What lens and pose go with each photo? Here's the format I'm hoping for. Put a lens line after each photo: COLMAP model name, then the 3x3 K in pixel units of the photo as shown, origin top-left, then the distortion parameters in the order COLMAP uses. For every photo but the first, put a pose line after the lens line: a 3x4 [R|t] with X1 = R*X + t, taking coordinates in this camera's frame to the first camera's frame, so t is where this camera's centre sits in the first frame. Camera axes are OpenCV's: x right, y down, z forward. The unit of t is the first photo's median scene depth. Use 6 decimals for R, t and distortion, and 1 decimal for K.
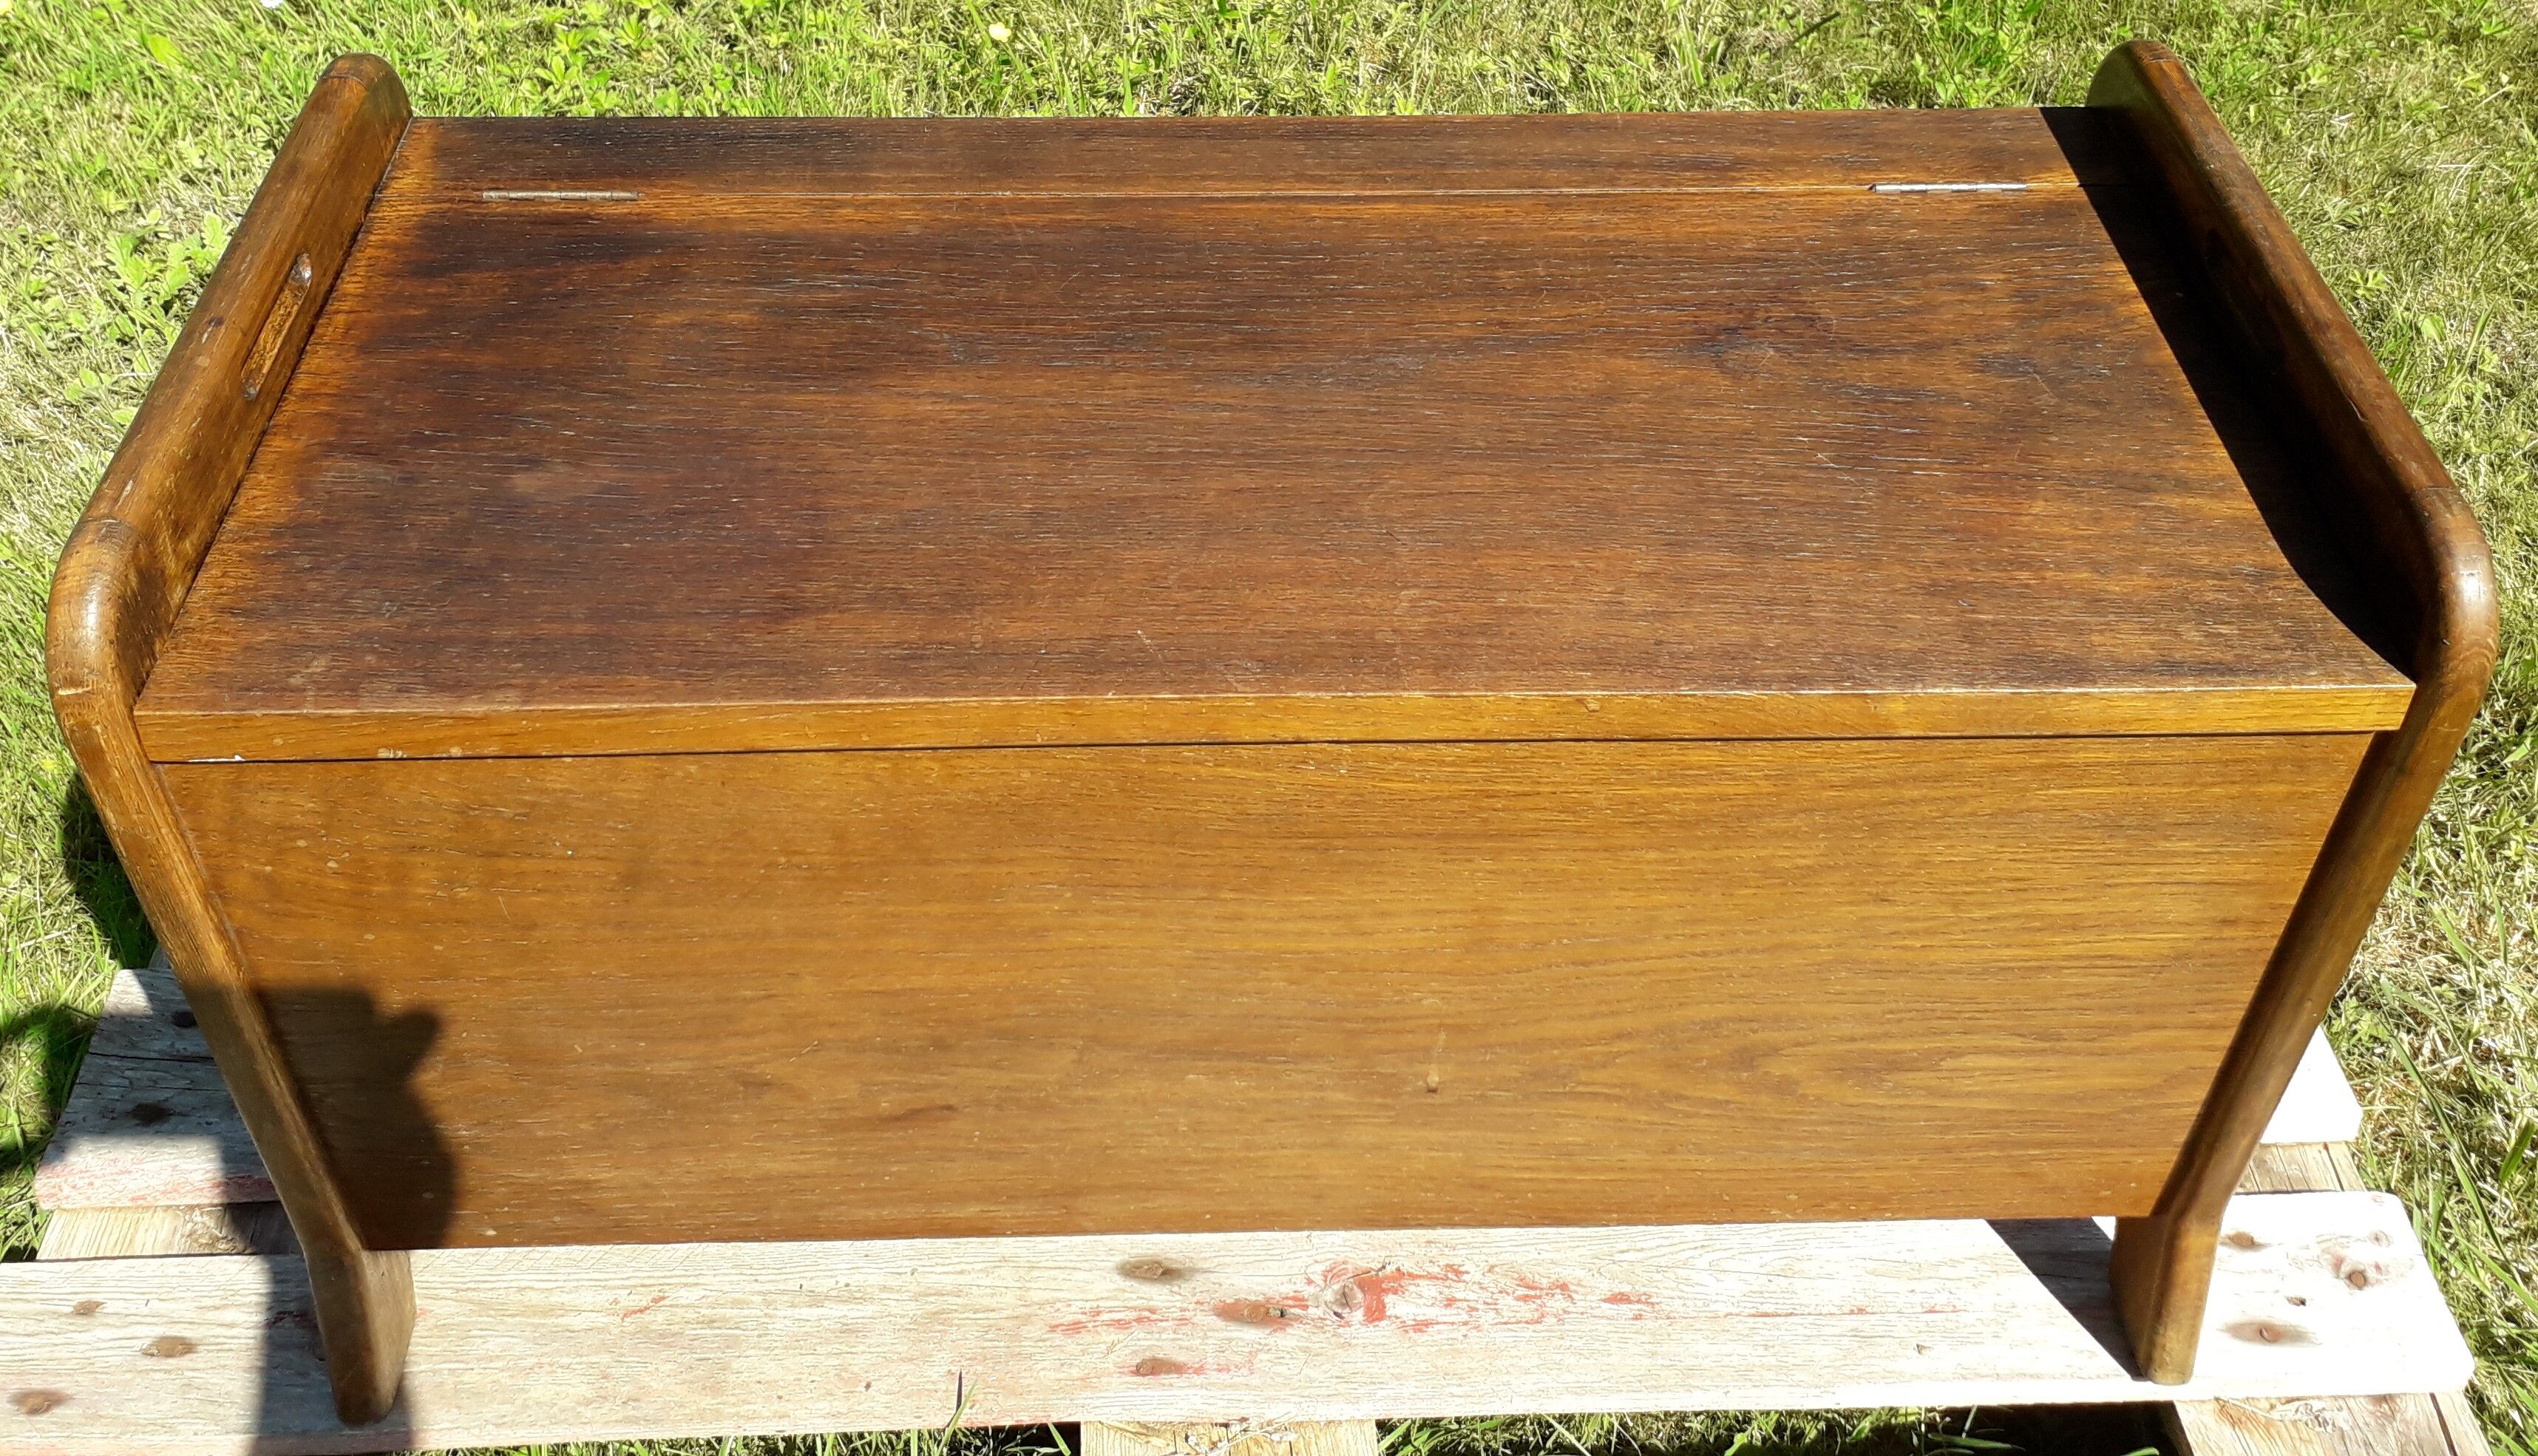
lens RADIAL K [[2241.7, 0, 1259.2], [0, 2241.7, 347.6], [0, 0, 1]] dist [0.130933, -0.219263]
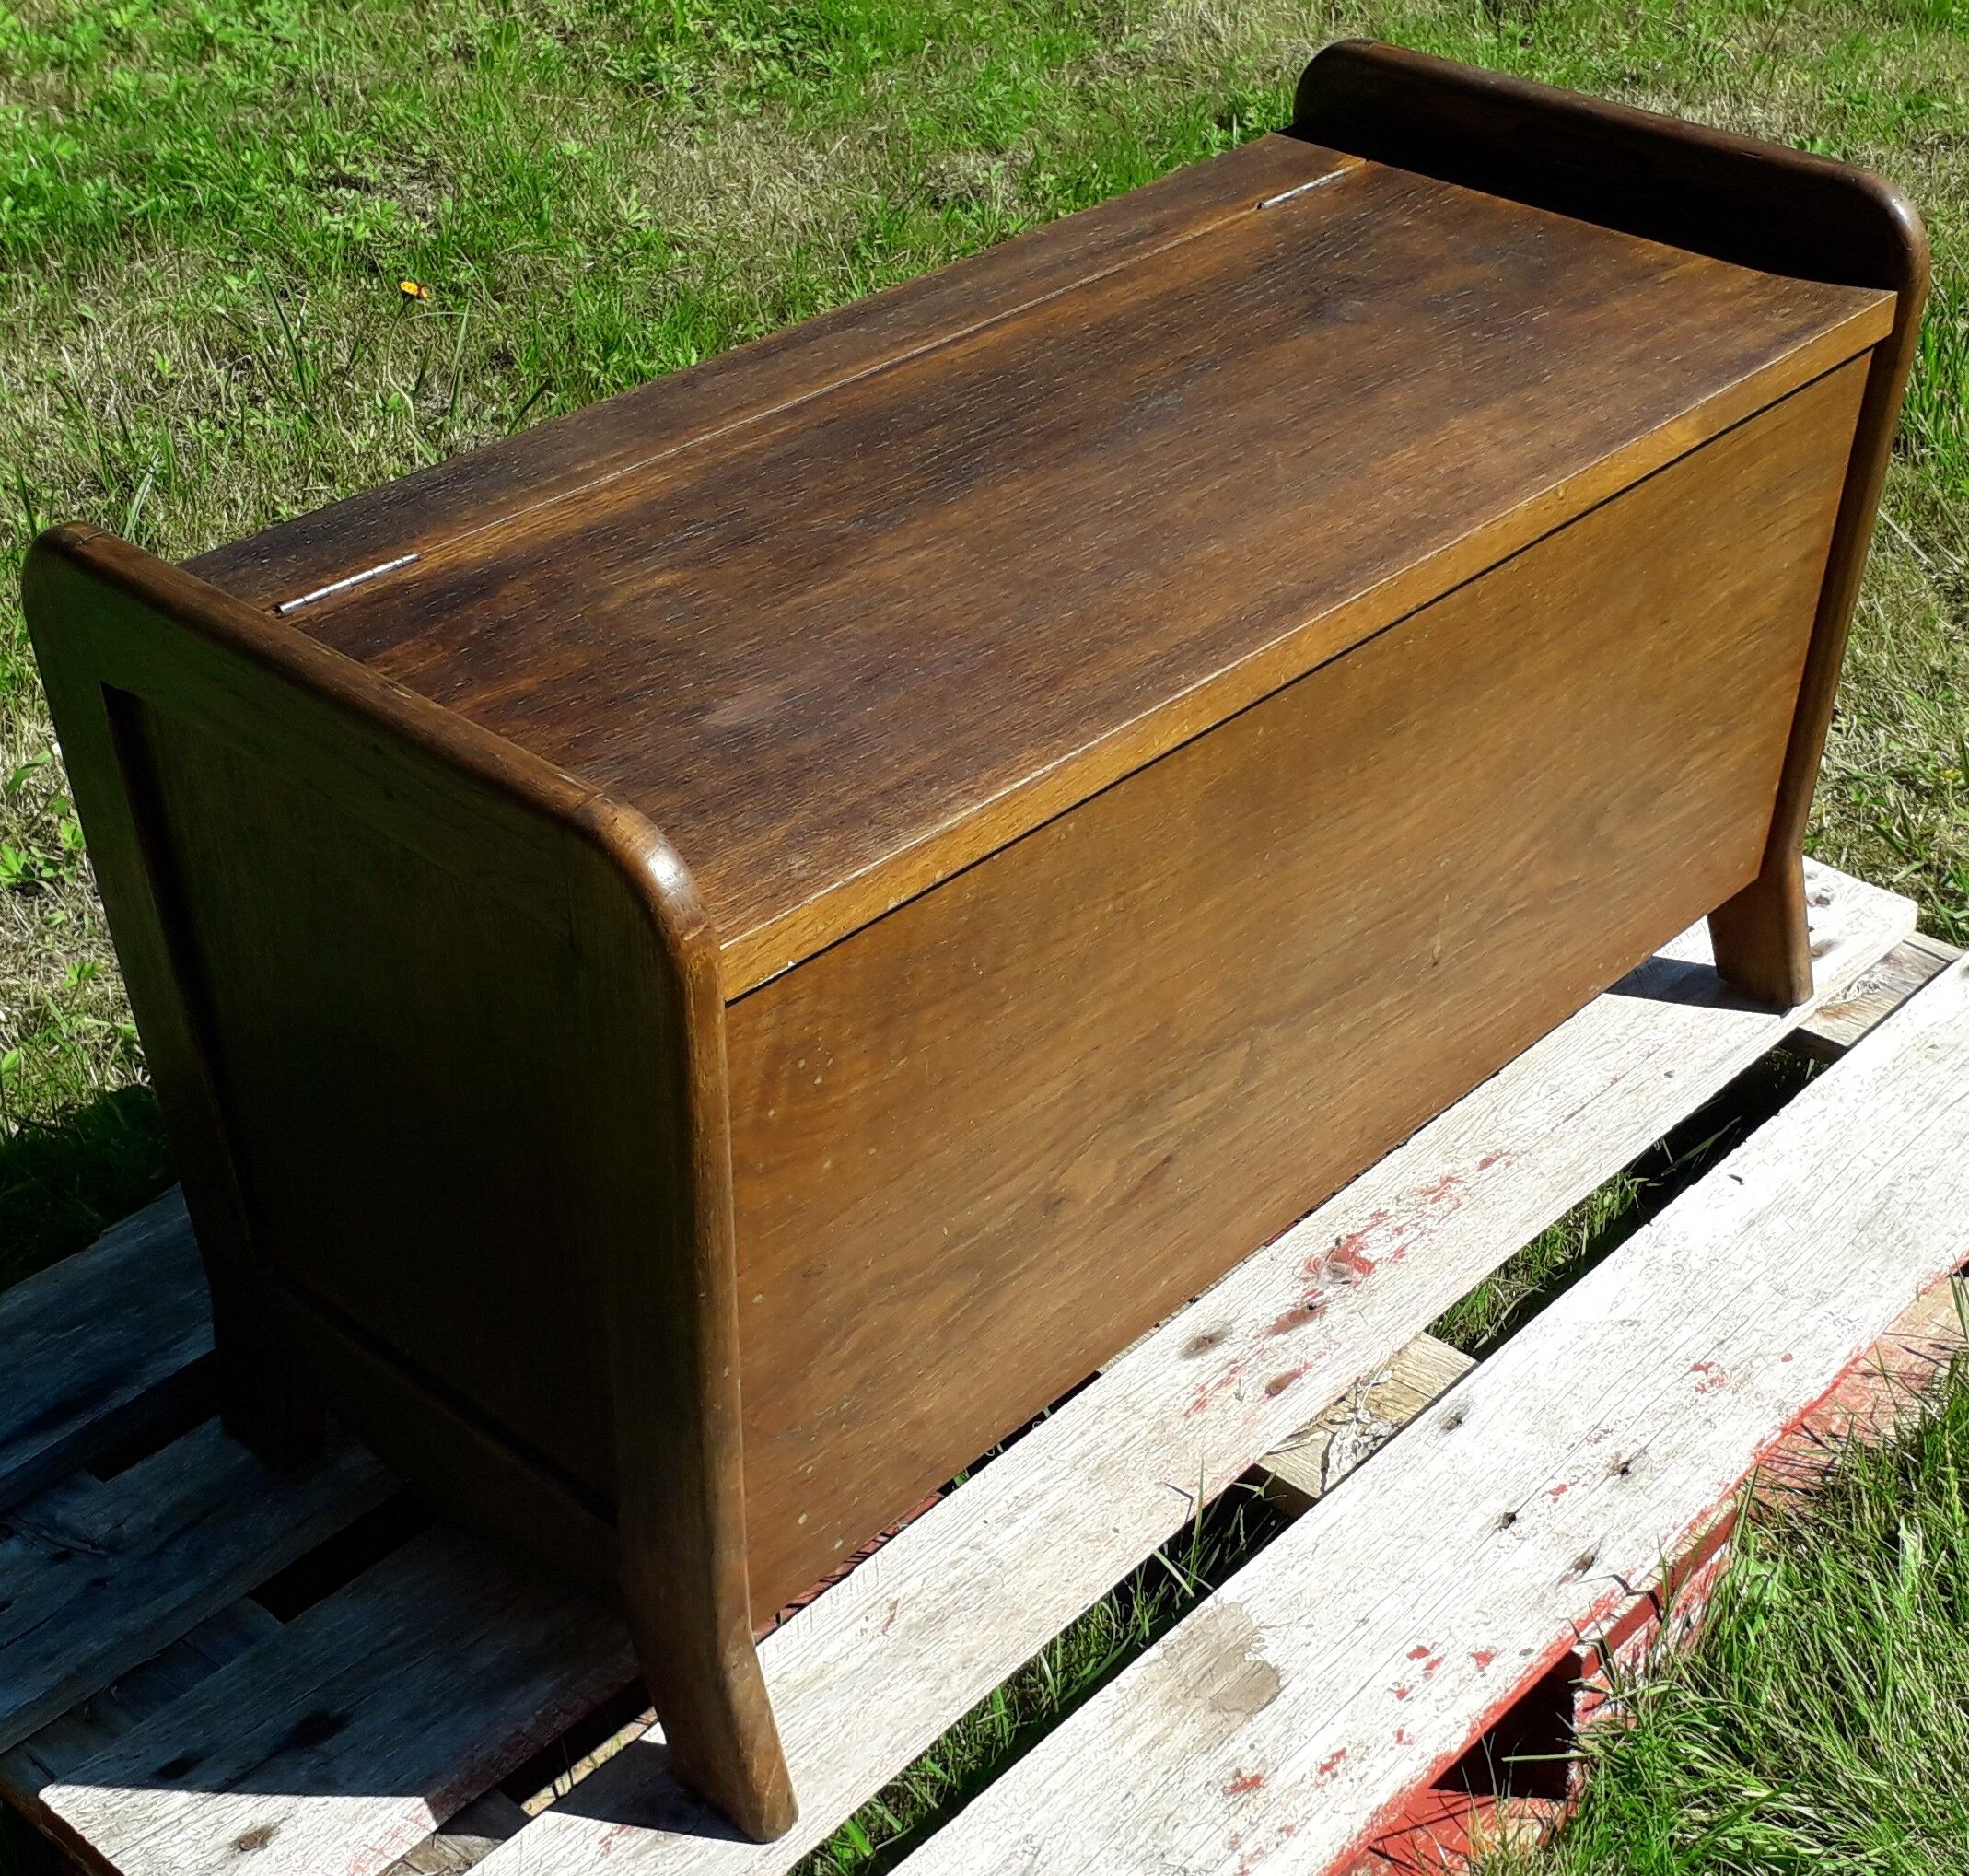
lens RADIAL K [[2869.2, 0, 984.5], [0, 2869.2, 938.0], [0, 0, 1]] dist [0.127174, -0.009145]
pose [[0.709118, -0.409320, 0.574116, -0.900383], [0.438845, 0.893526, 0.095008, 0.067411], [-0.551876, 0.184576, 0.813243, -0.086703]]
